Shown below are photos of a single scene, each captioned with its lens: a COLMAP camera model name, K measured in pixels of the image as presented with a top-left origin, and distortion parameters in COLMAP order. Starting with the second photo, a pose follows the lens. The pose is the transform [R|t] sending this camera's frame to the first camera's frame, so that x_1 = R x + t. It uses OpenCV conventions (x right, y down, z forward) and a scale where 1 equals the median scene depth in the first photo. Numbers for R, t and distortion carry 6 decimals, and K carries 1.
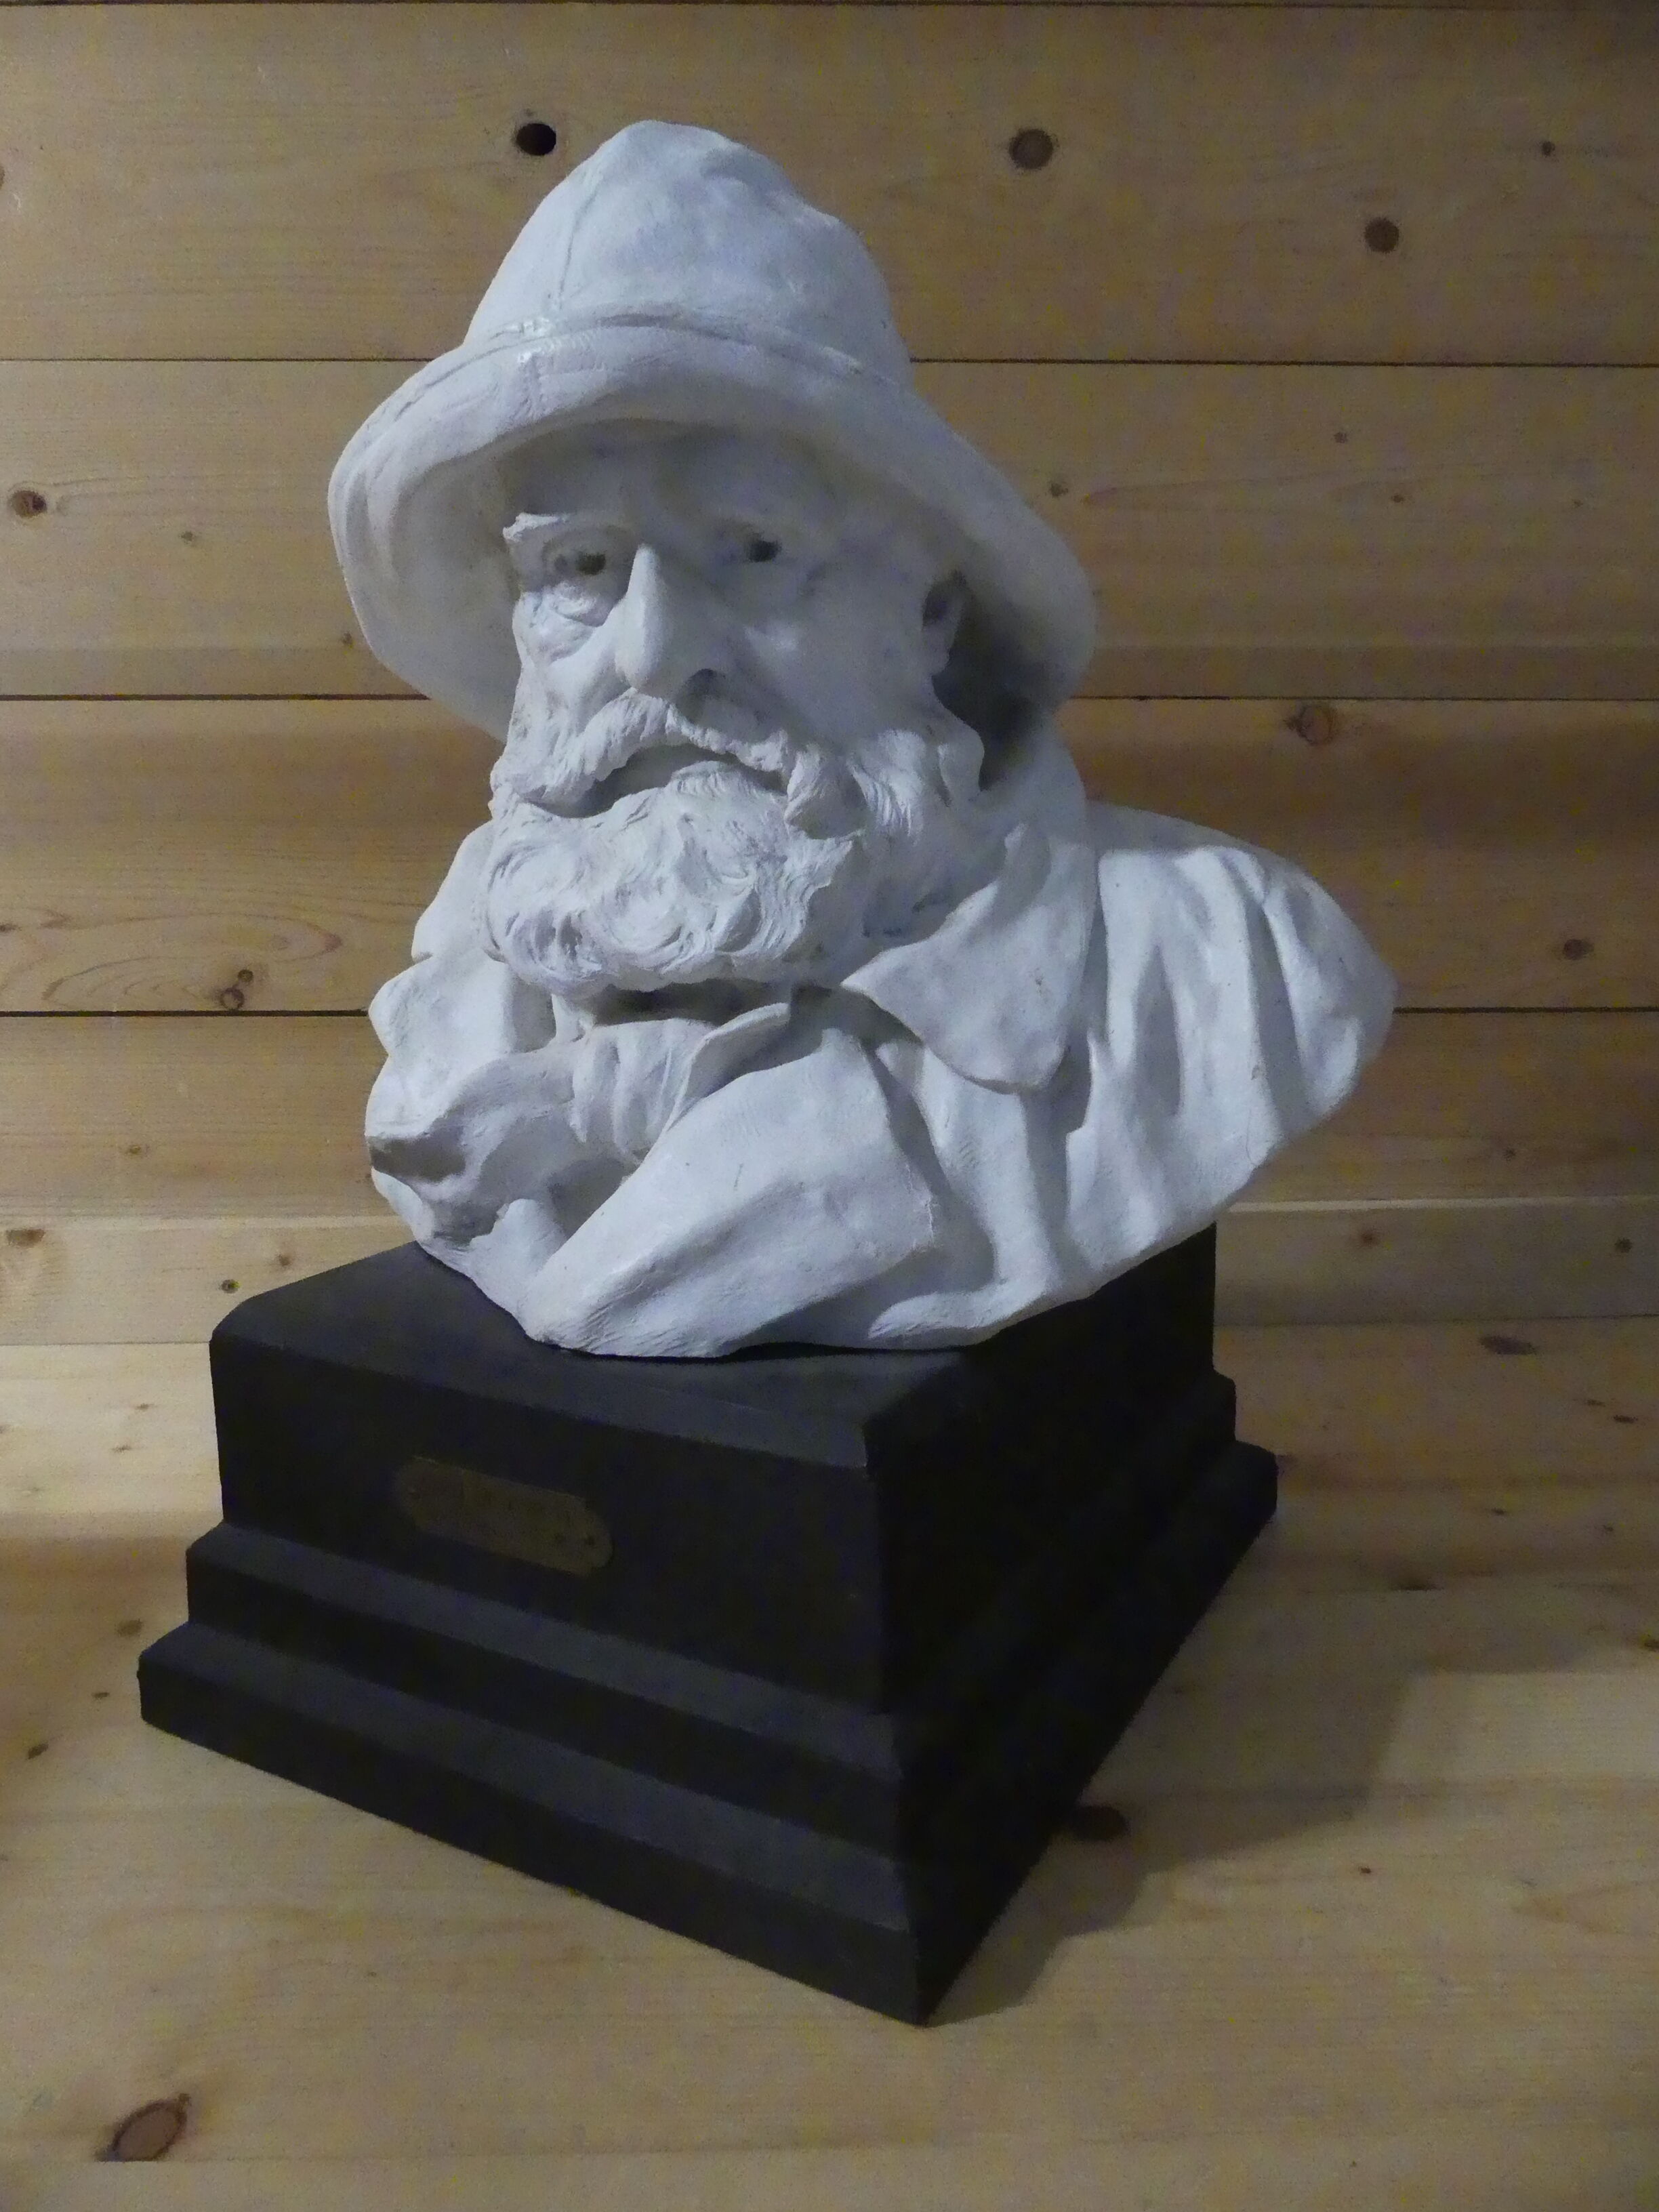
lens RADIAL K [[1583.0, 0, 829.5], [0, 1583.0, 1106.0], [0, 0, 1]] dist [-0.029390, 0.007894]
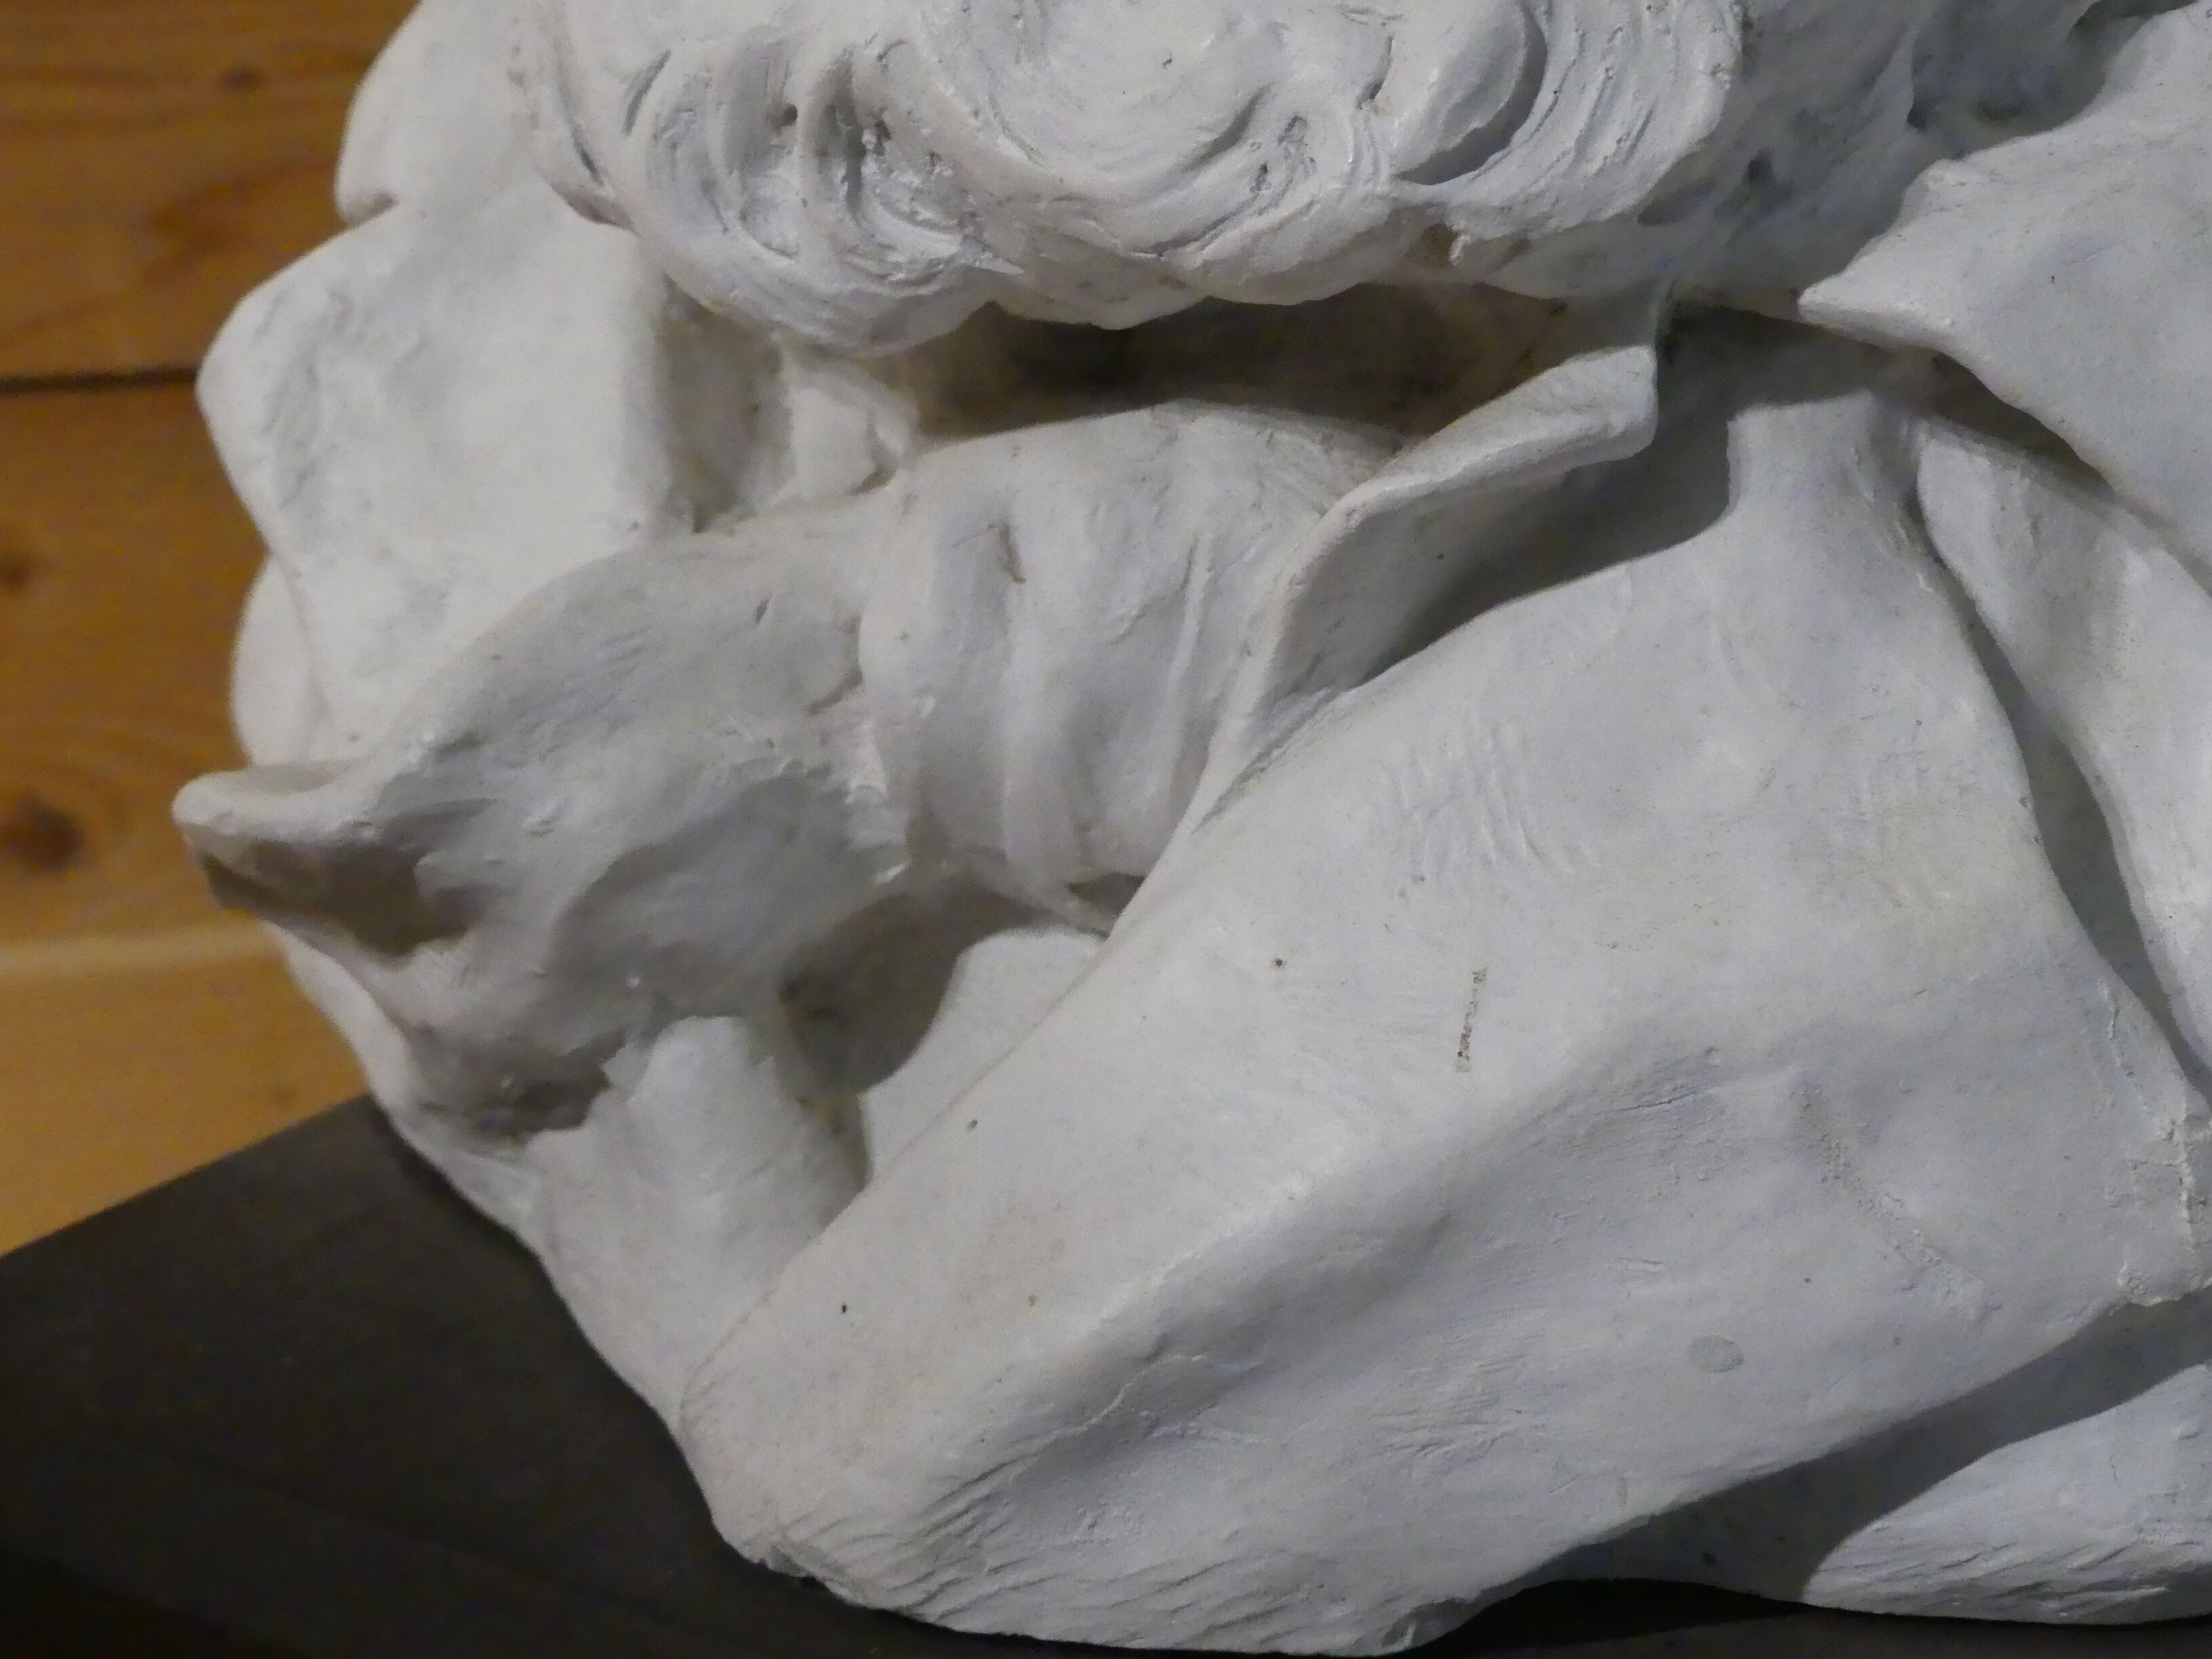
lens RADIAL K [[3363.0, 0, 1106.0], [0, 3363.0, 829.5], [0, 0, 1]] dist [-0.108187, -0.017832]
pose [[0.997355, 0.004303, -0.072556, -0.076127], [0.003145, 0.994756, 0.102224, -0.045872], [0.072615, -0.102182, 0.992112, 0.409051]]
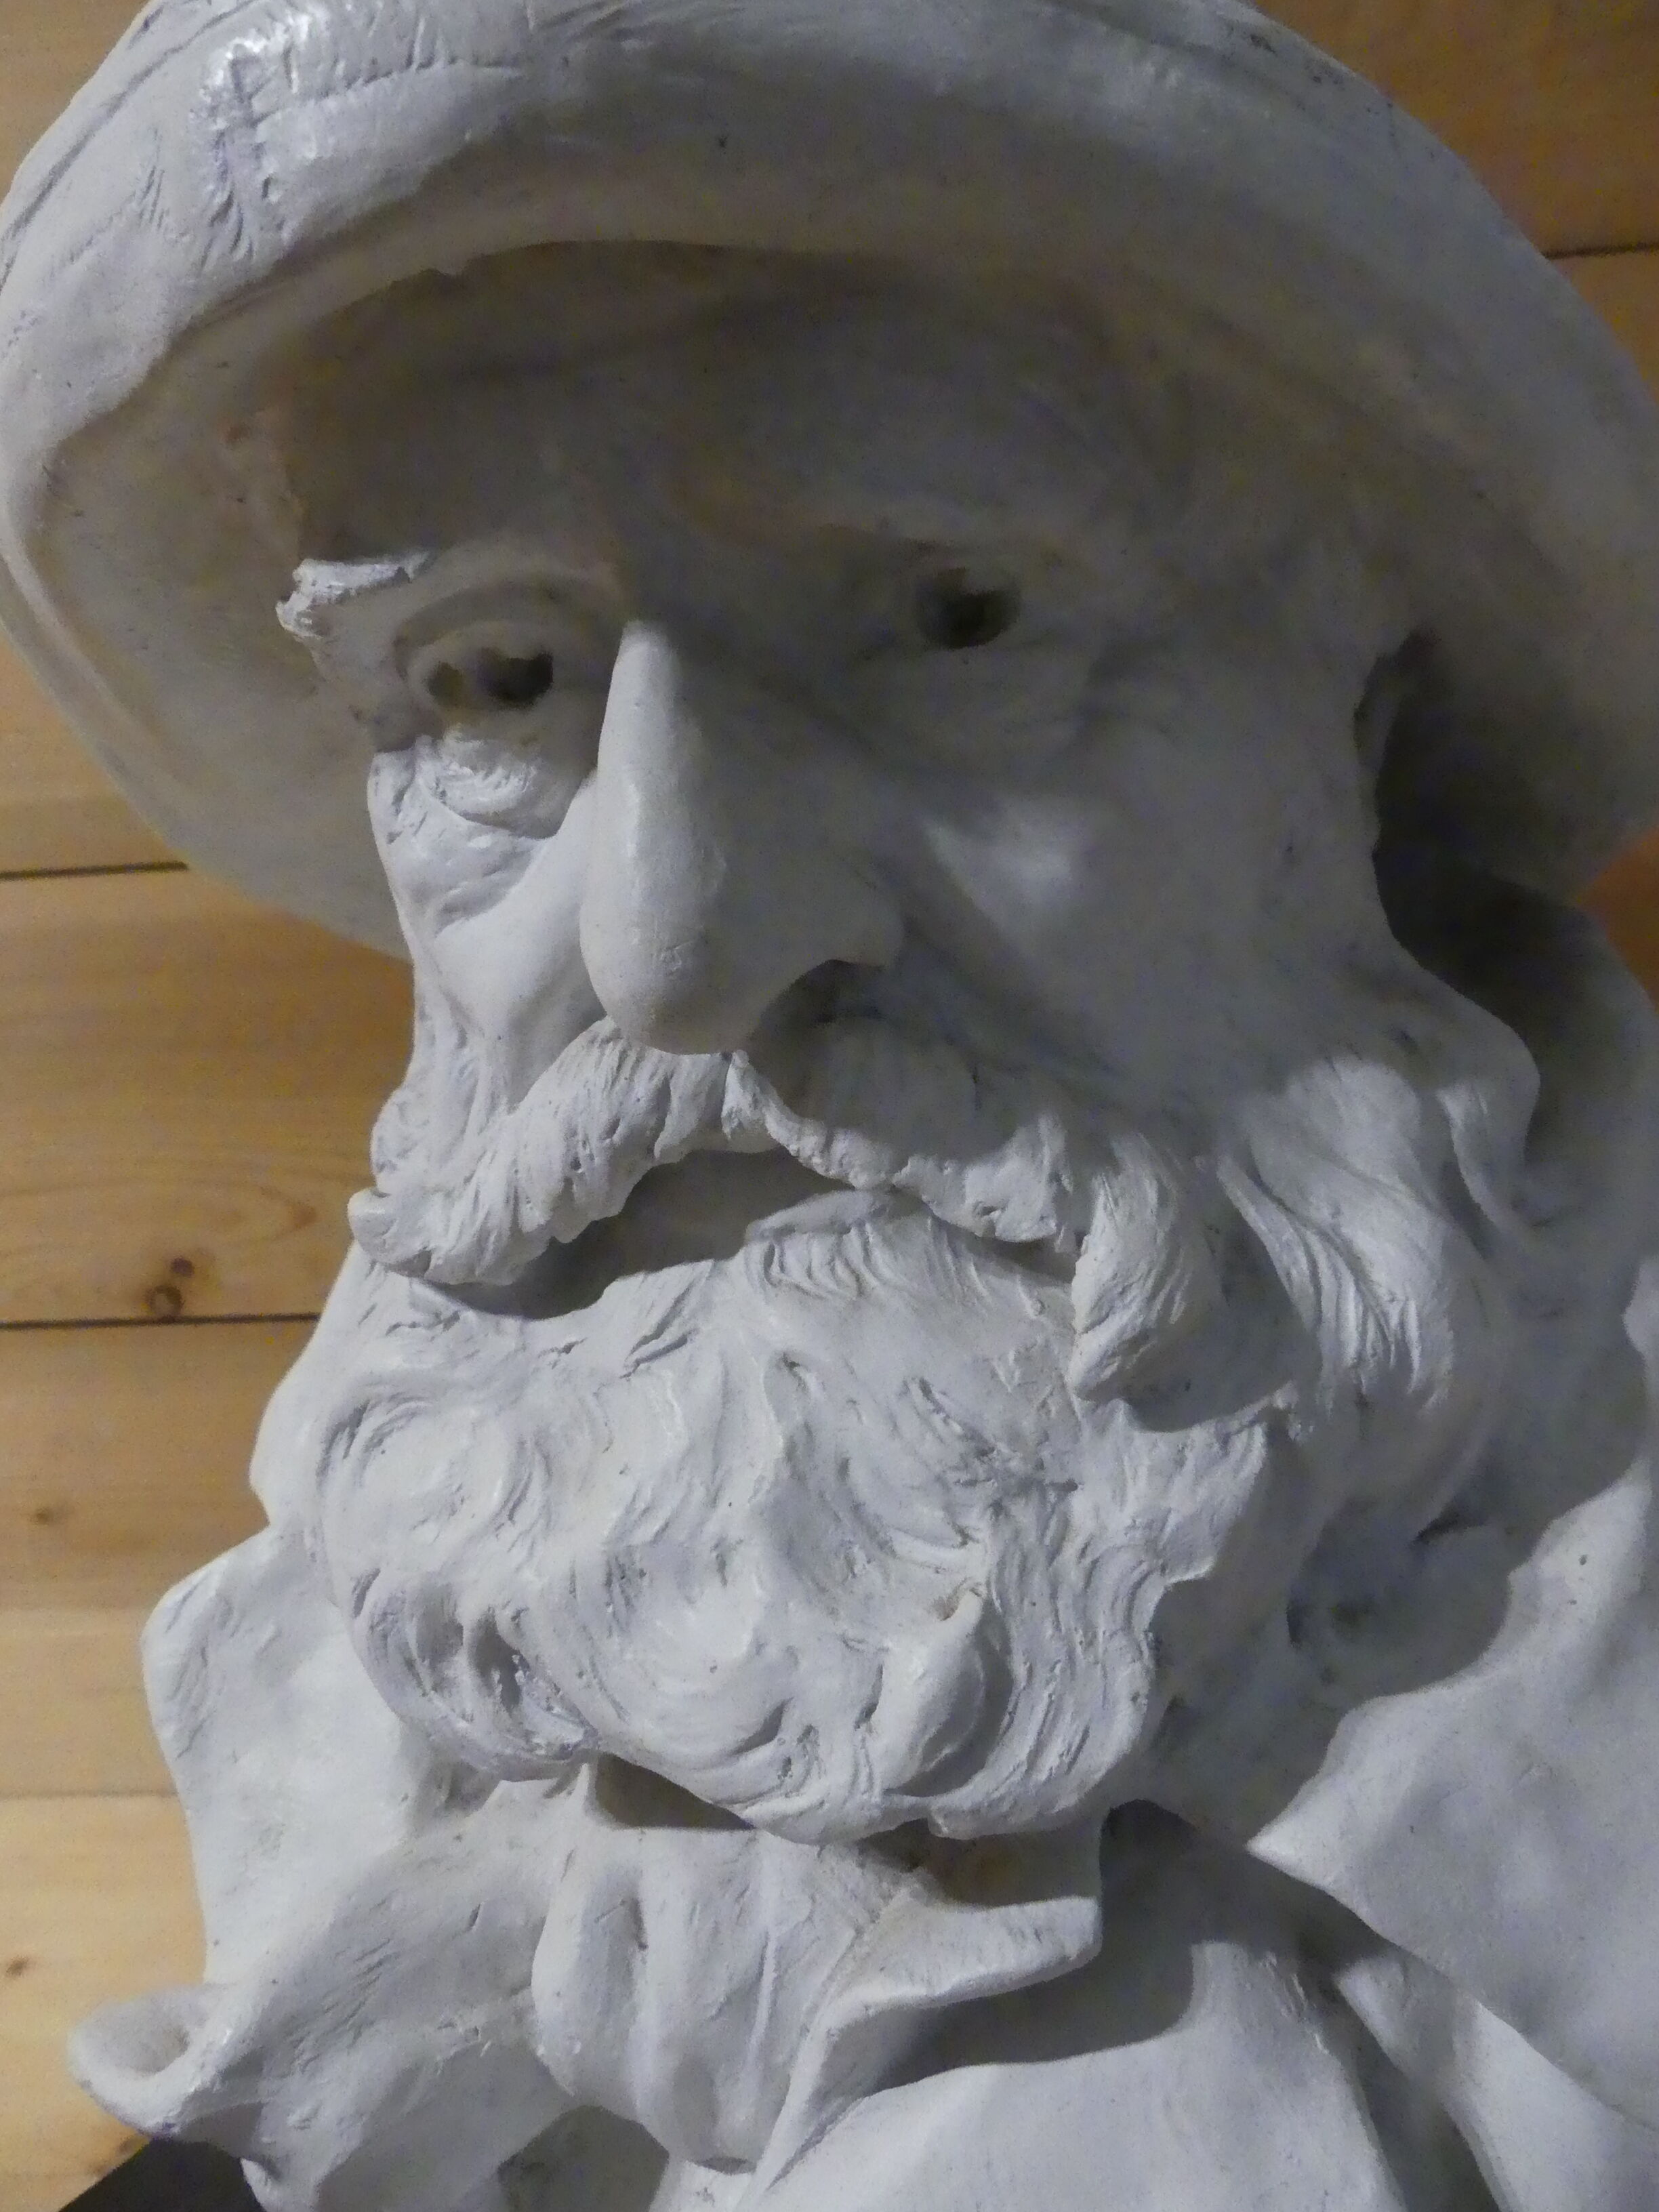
lens RADIAL K [[1604.1, 0, 835.3], [0, 1604.1, 1092.2], [0, 0, 1]] dist [-0.026026, 0.009266]
pose [[0.995012, -0.039945, -0.091412, -0.043606], [0.036673, 0.998635, -0.037203, -0.228154], [0.092773, 0.033665, 0.995118, 0.628667]]
